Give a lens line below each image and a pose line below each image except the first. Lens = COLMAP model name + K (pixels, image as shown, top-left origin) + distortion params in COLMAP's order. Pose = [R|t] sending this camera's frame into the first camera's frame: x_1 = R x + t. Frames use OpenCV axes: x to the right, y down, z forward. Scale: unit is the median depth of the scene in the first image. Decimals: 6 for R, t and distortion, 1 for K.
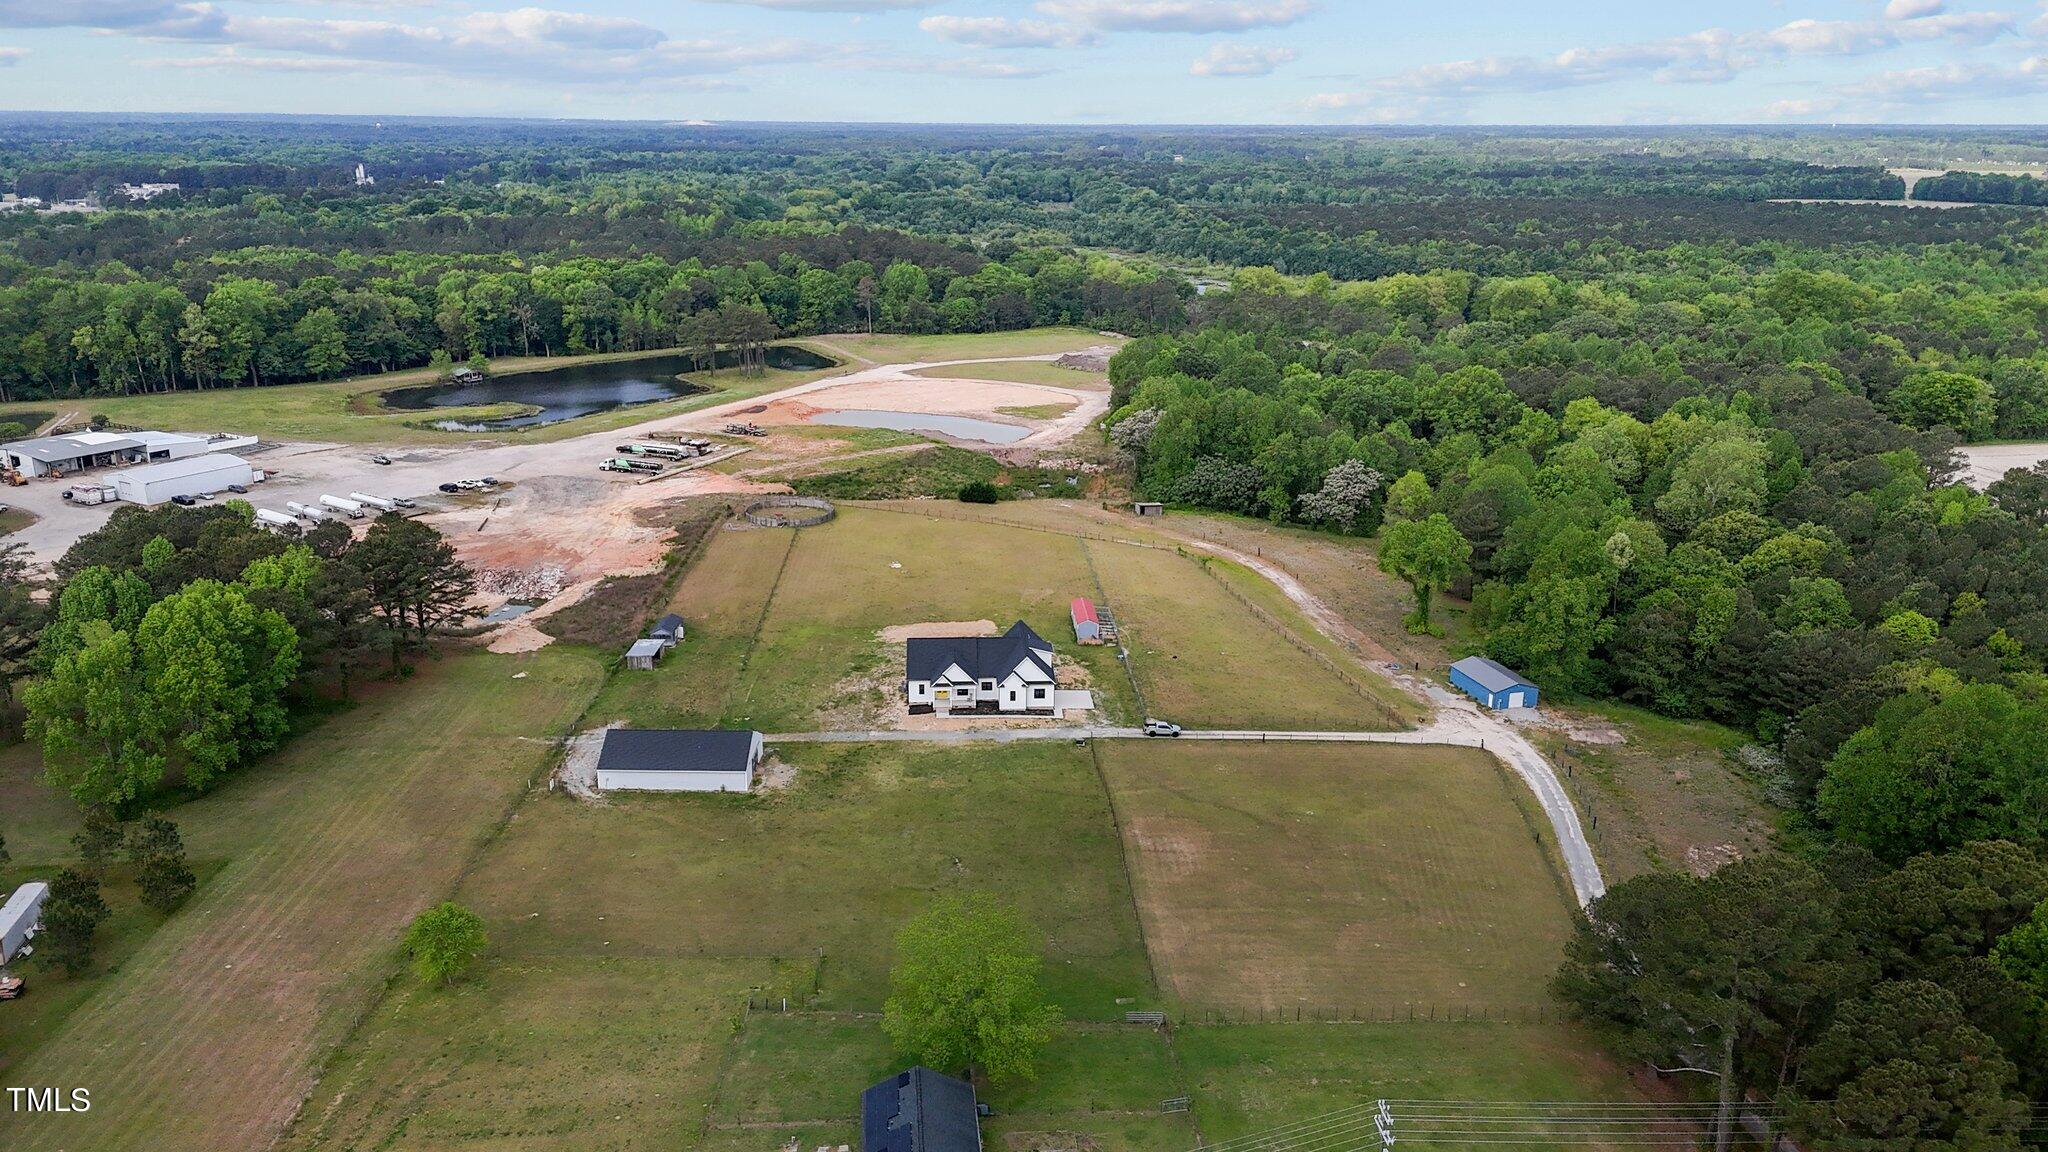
lens RADIAL K [[1496.1, 0, 1022.3], [0, 1496.1, 572.1], [0, 0, 1]] dist [0.096985, -0.095845]
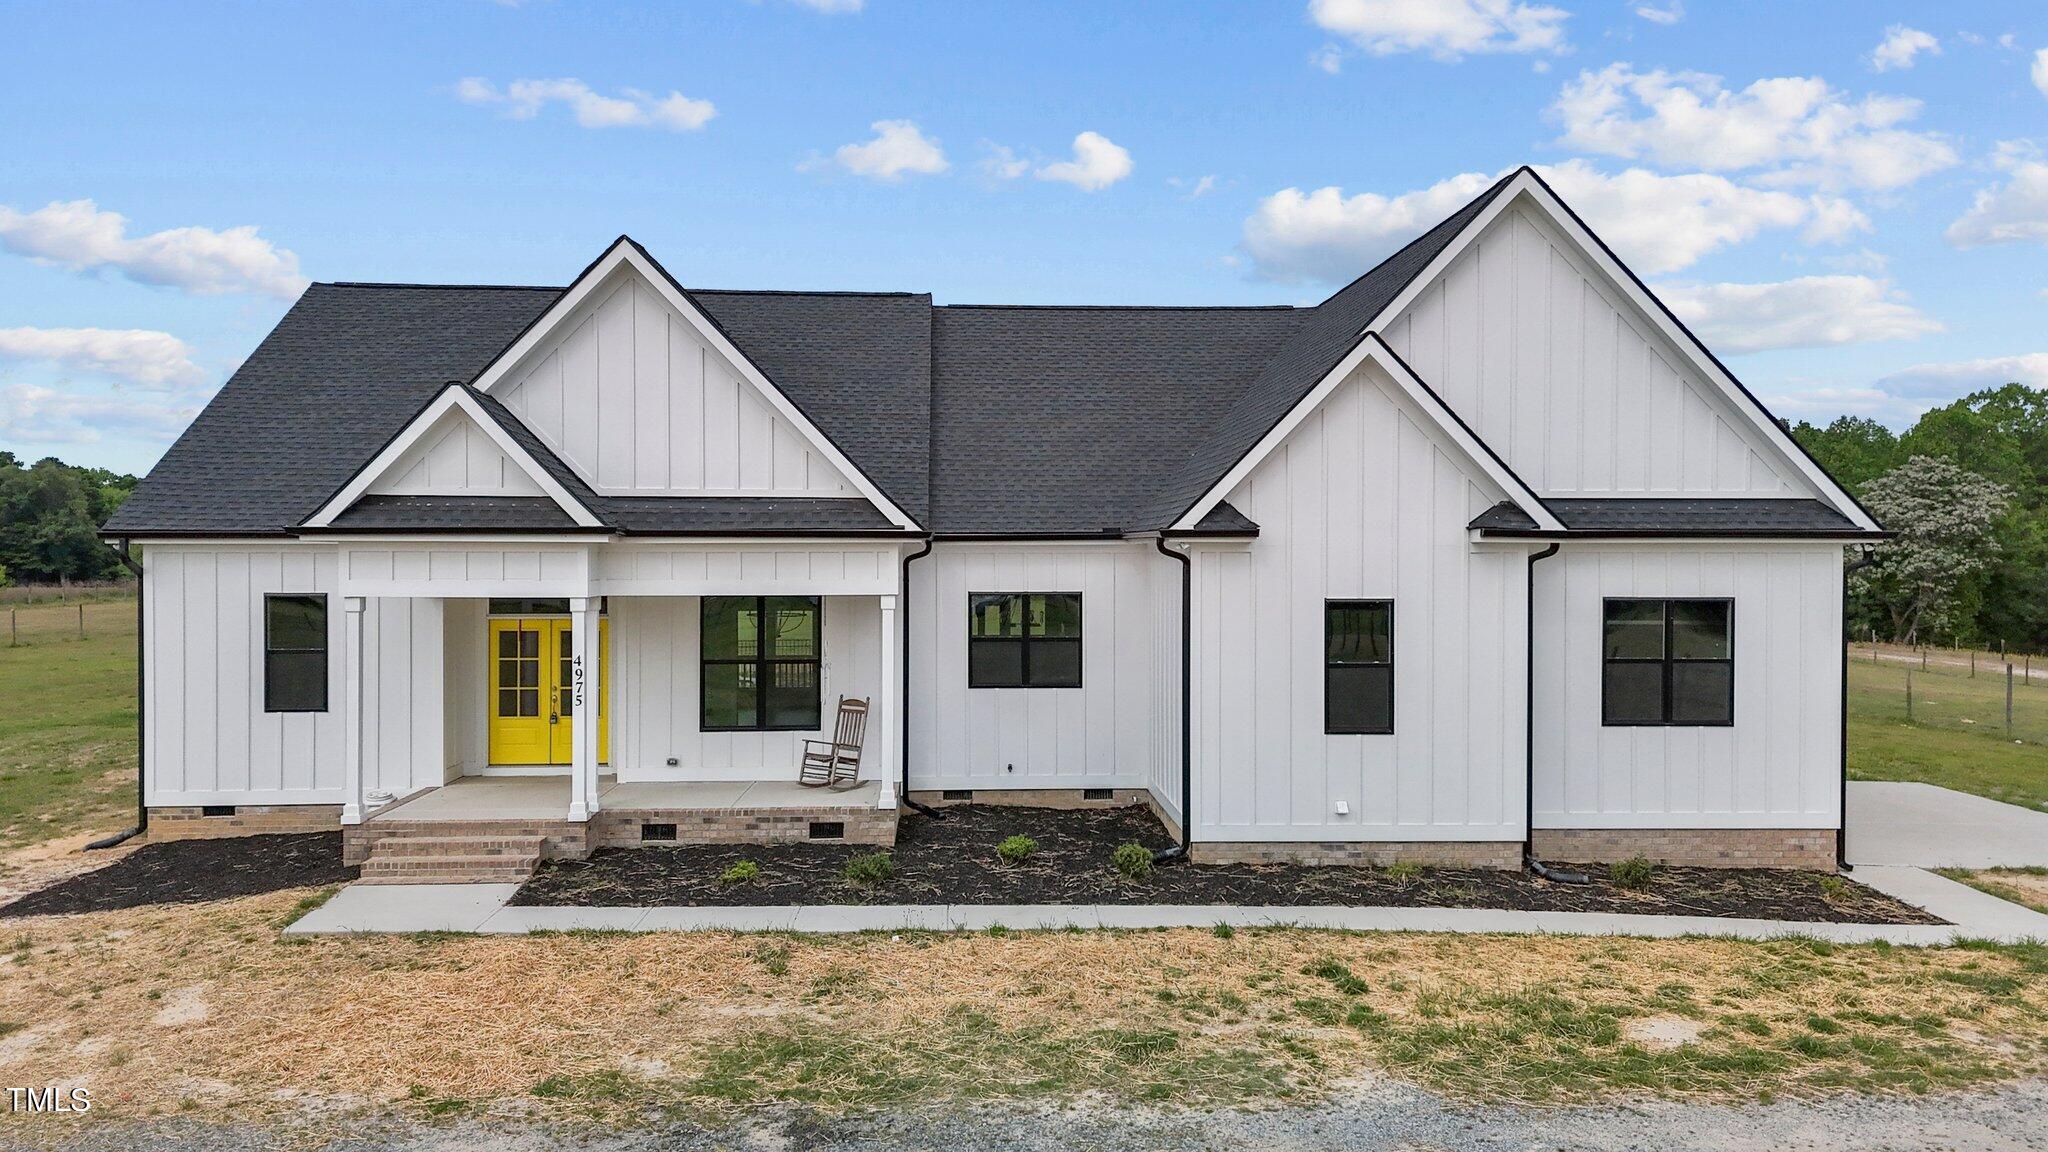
lens RADIAL K [[1496.1, 0, 1022.3], [0, 1496.1, 572.1], [0, 0, 1]] dist [0.096985, -0.095845]
pose [[0.999937, -0.006253, -0.009305, -0.021457], [0.003436, 0.960993, -0.276553, 0.092156], [0.010672, 0.276503, 0.960954, 0.850921]]
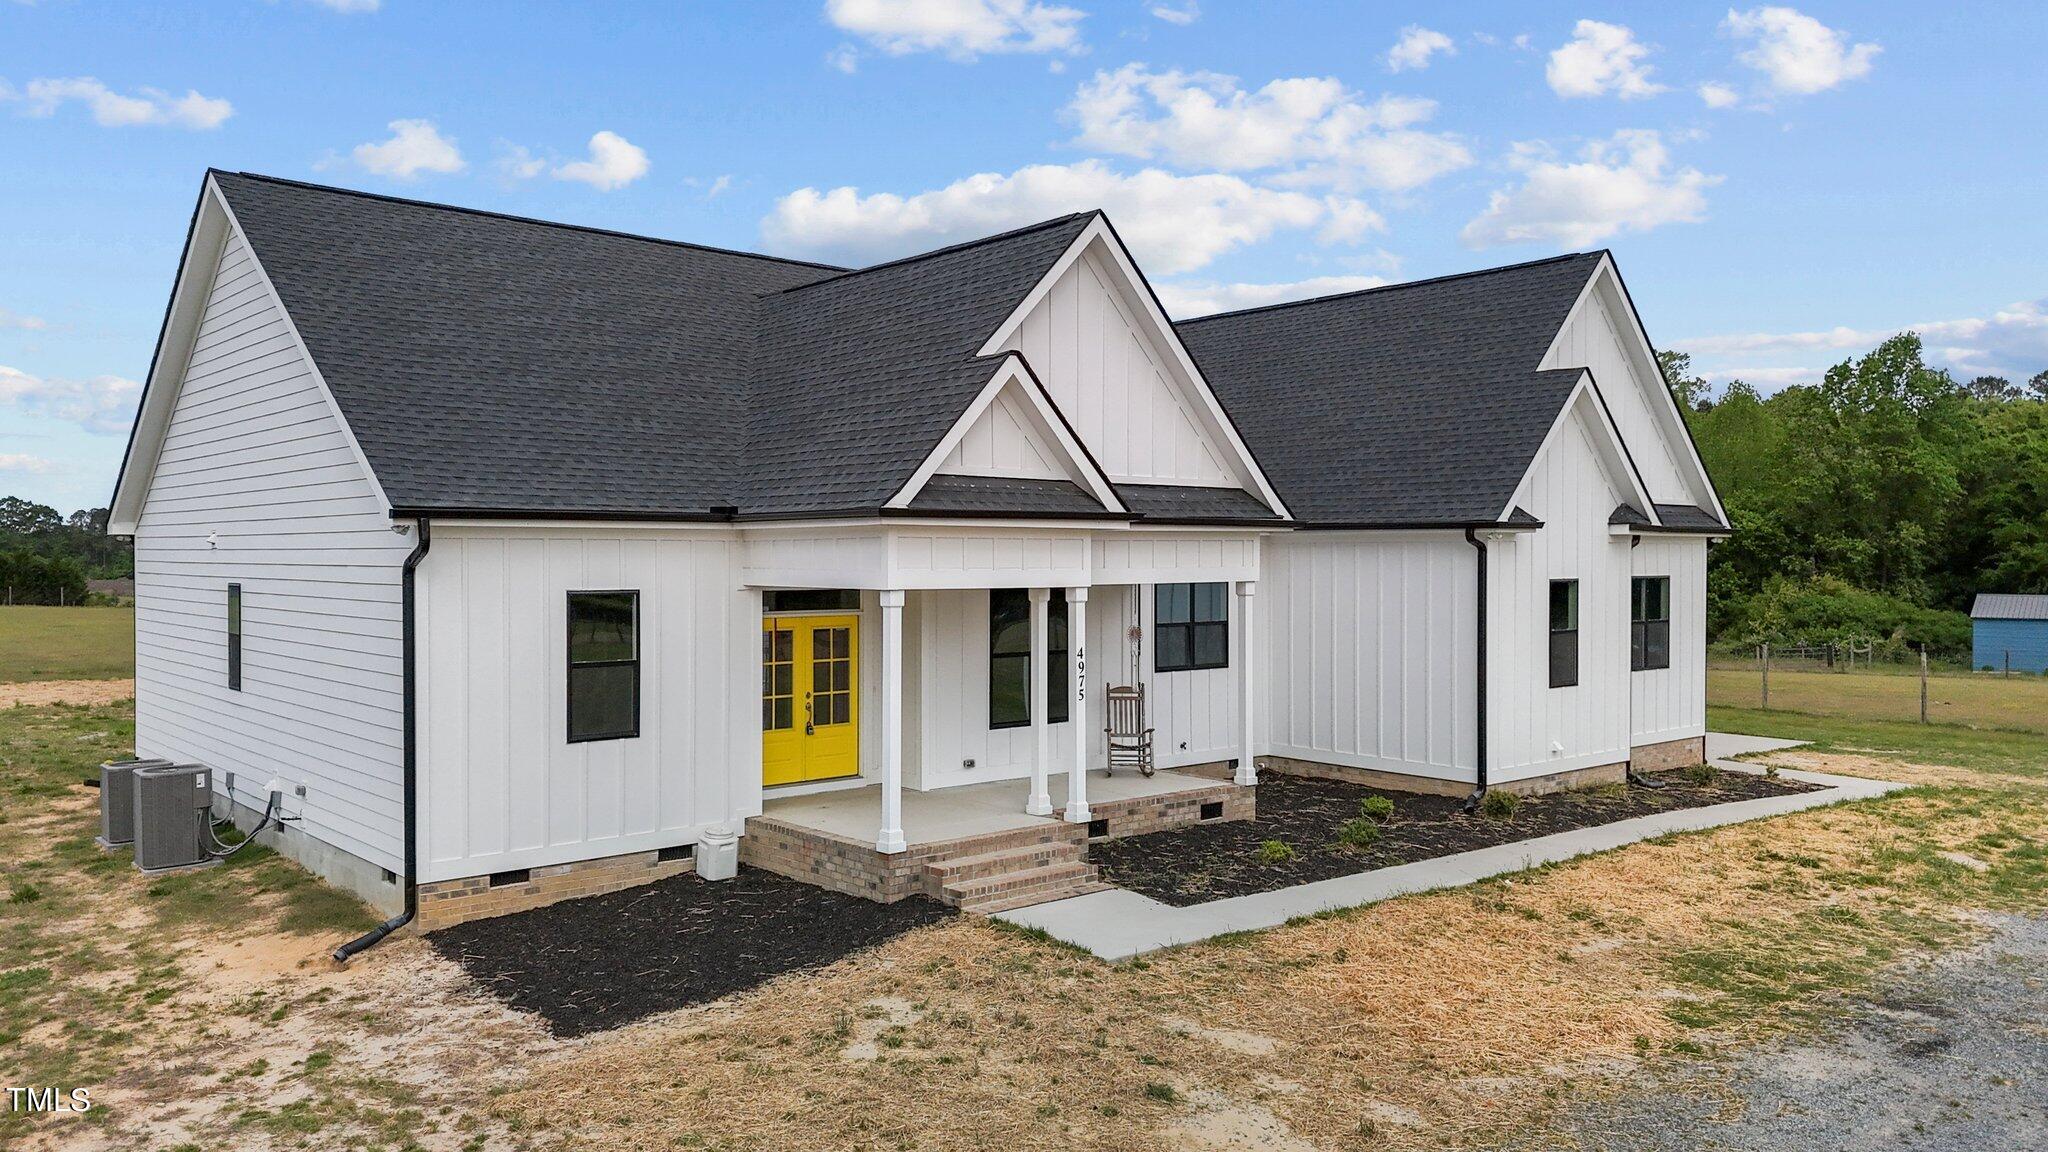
lens RADIAL K [[1496.1, 0, 1022.3], [0, 1496.1, 572.1], [0, 0, 1]] dist [0.096985, -0.095845]
pose [[0.792956, -0.014957, 0.609095, -0.088346], [0.181365, 0.960175, -0.212533, 0.086477], [-0.581660, 0.278997, 0.764089, 0.870267]]
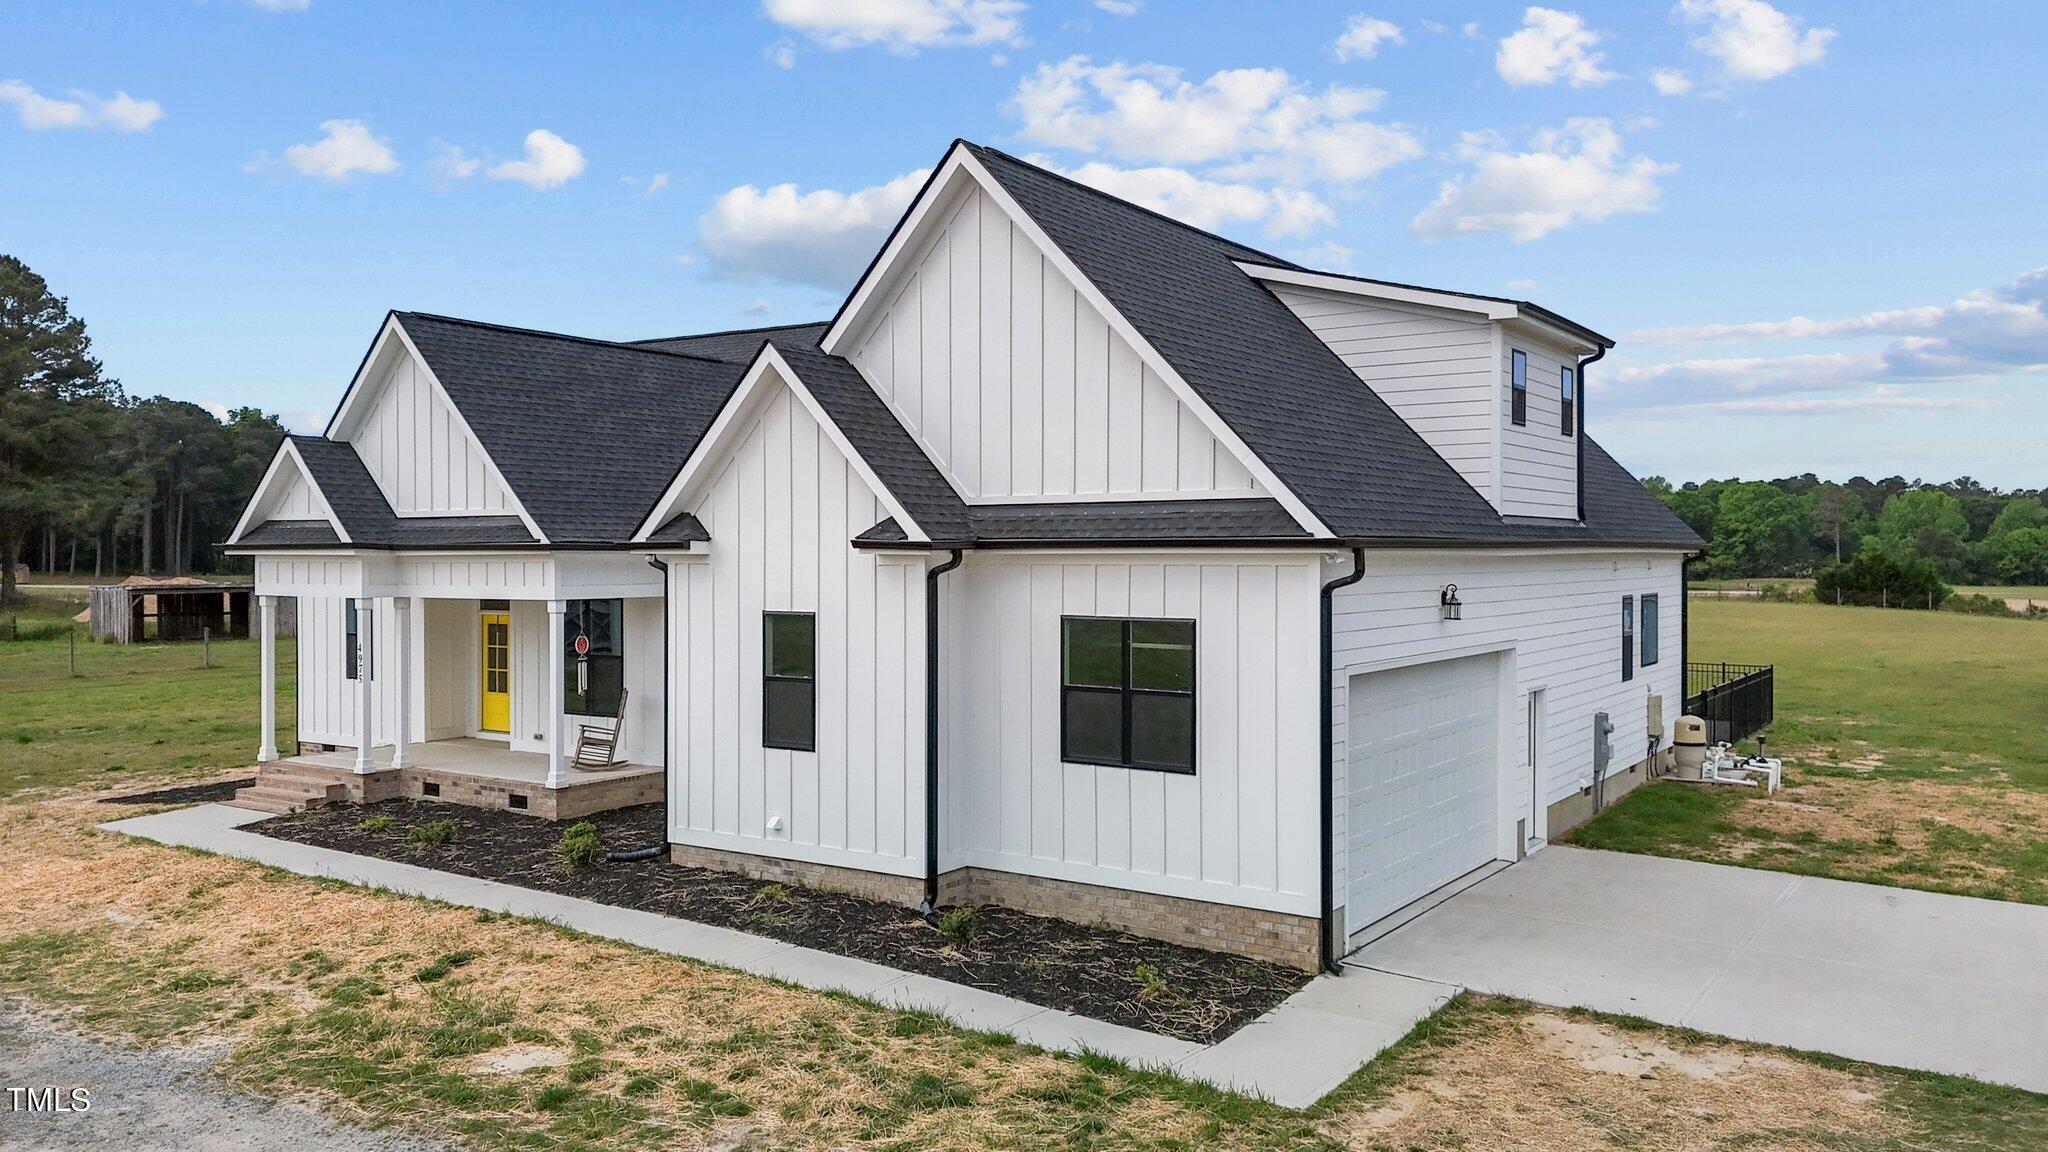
lens RADIAL K [[1513.8, 0, 1049.3], [0, 1513.8, 571.4], [0, 0, 1]] dist [0.103726, -0.108688]
pose [[0.799832, 0.000485, -0.600223, 0.047803], [-0.169701, 0.959382, -0.225361, 0.085590], [0.575734, 0.282109, 0.767427, 0.872810]]
